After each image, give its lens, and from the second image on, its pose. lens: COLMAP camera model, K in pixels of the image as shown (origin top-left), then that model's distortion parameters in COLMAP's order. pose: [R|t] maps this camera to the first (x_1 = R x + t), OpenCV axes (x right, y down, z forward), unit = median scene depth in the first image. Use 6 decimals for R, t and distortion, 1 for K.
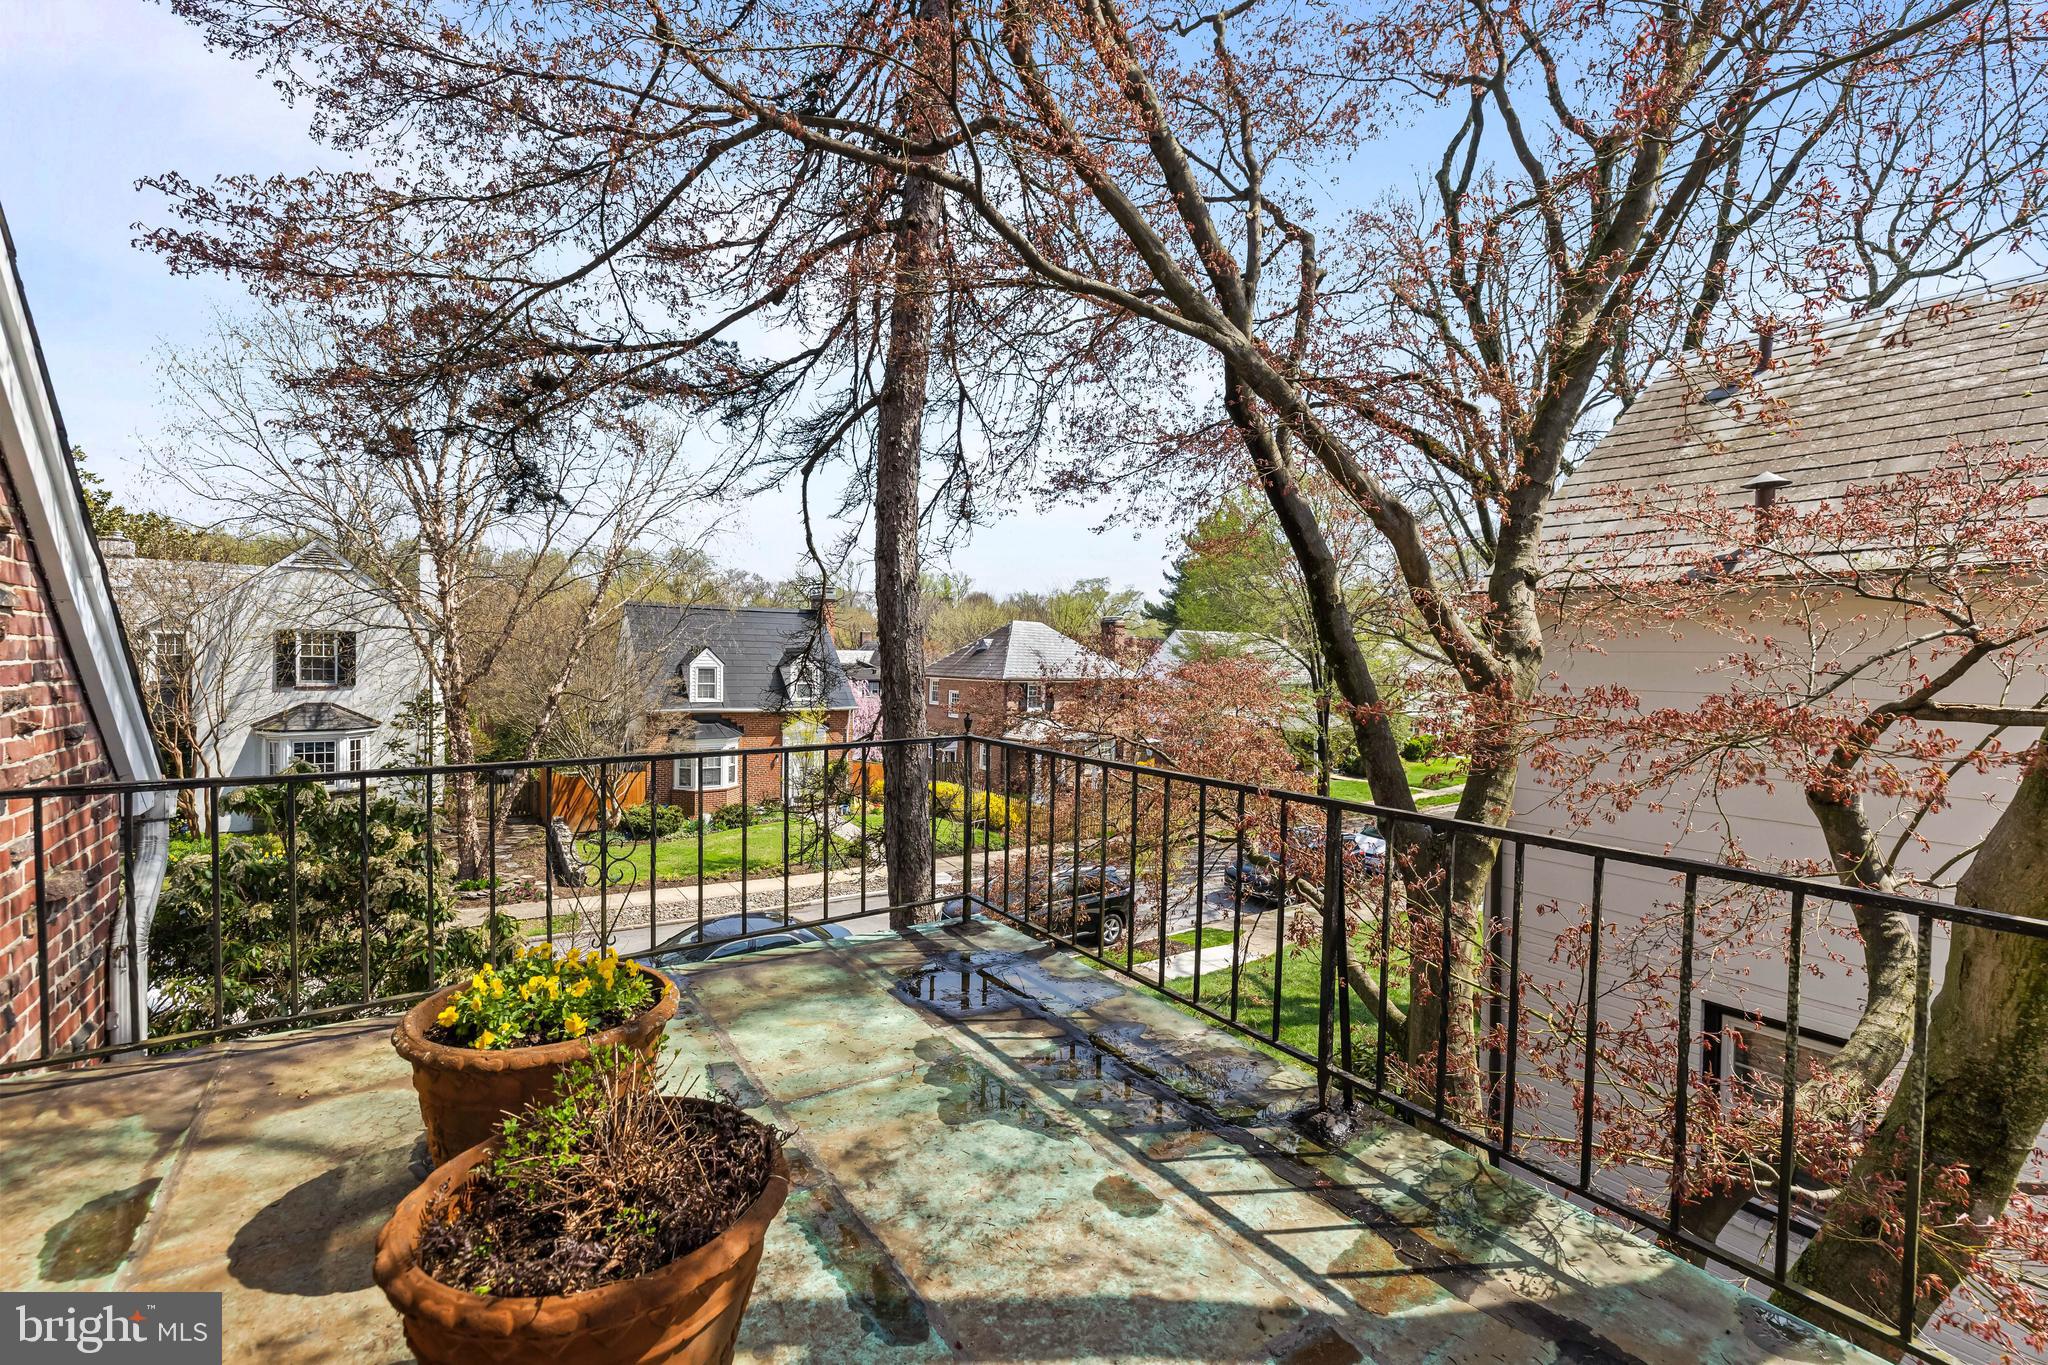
lens RADIAL K [[863.2, 0, 1031.5], [0, 863.2, 682.4], [0, 0, 1]] dist [-0.001892, 0.000615]
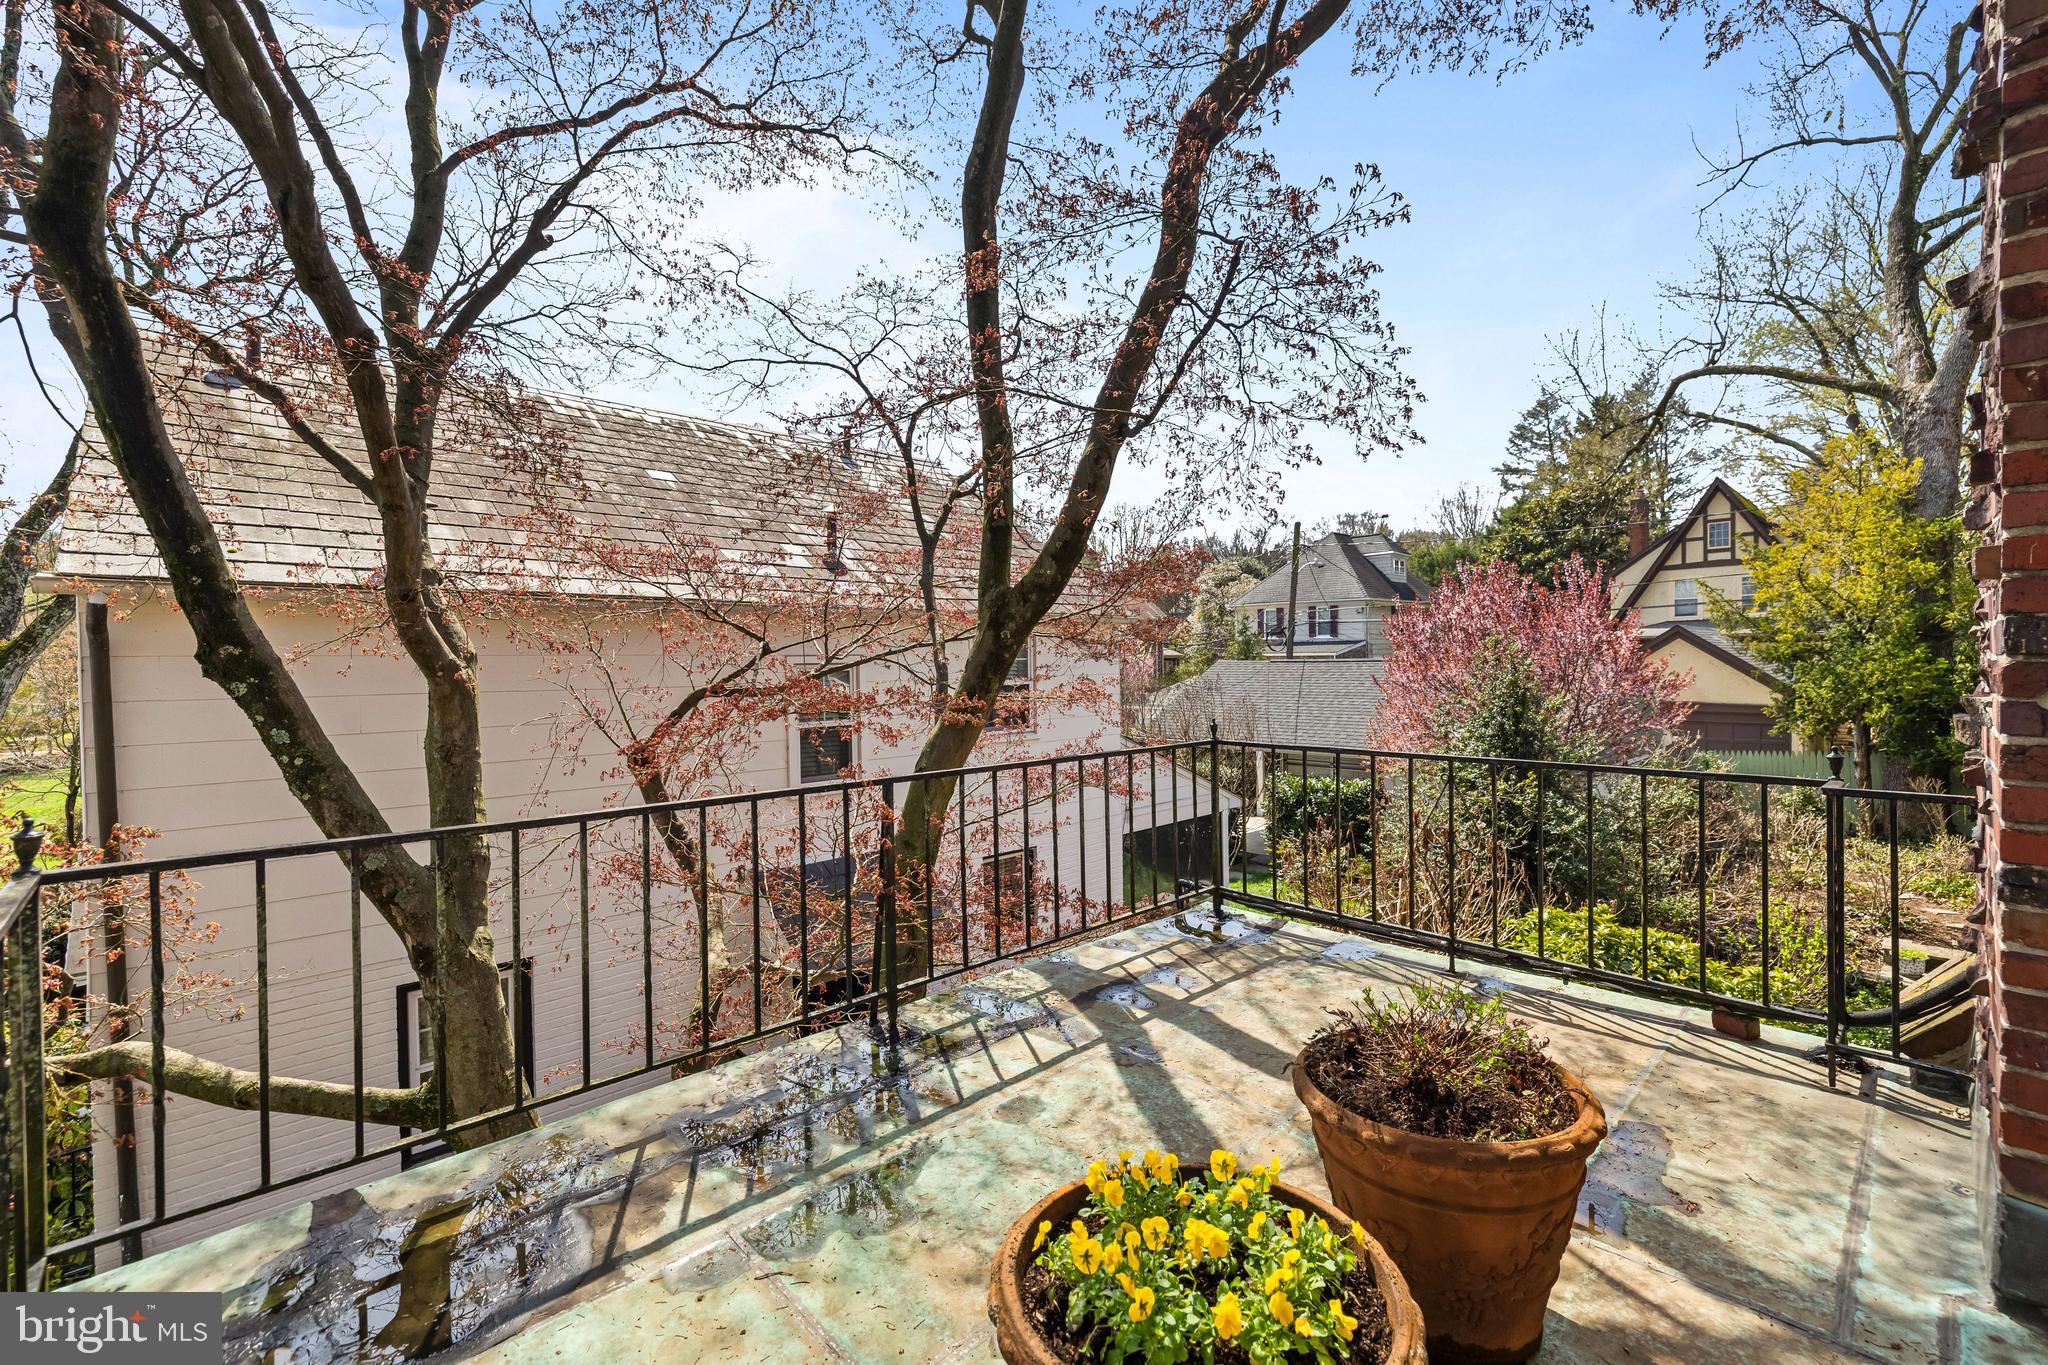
lens RADIAL K [[863.2, 0, 1032.6], [0, 863.2, 677.6], [0, 0, 1]] dist [-0.001892, 0.000615]
pose [[-0.169062, -0.022359, 0.985352, -0.986155], [0.032413, 0.999076, 0.028232, -0.030699], [-0.985072, 0.036712, -0.168181, 1.087961]]
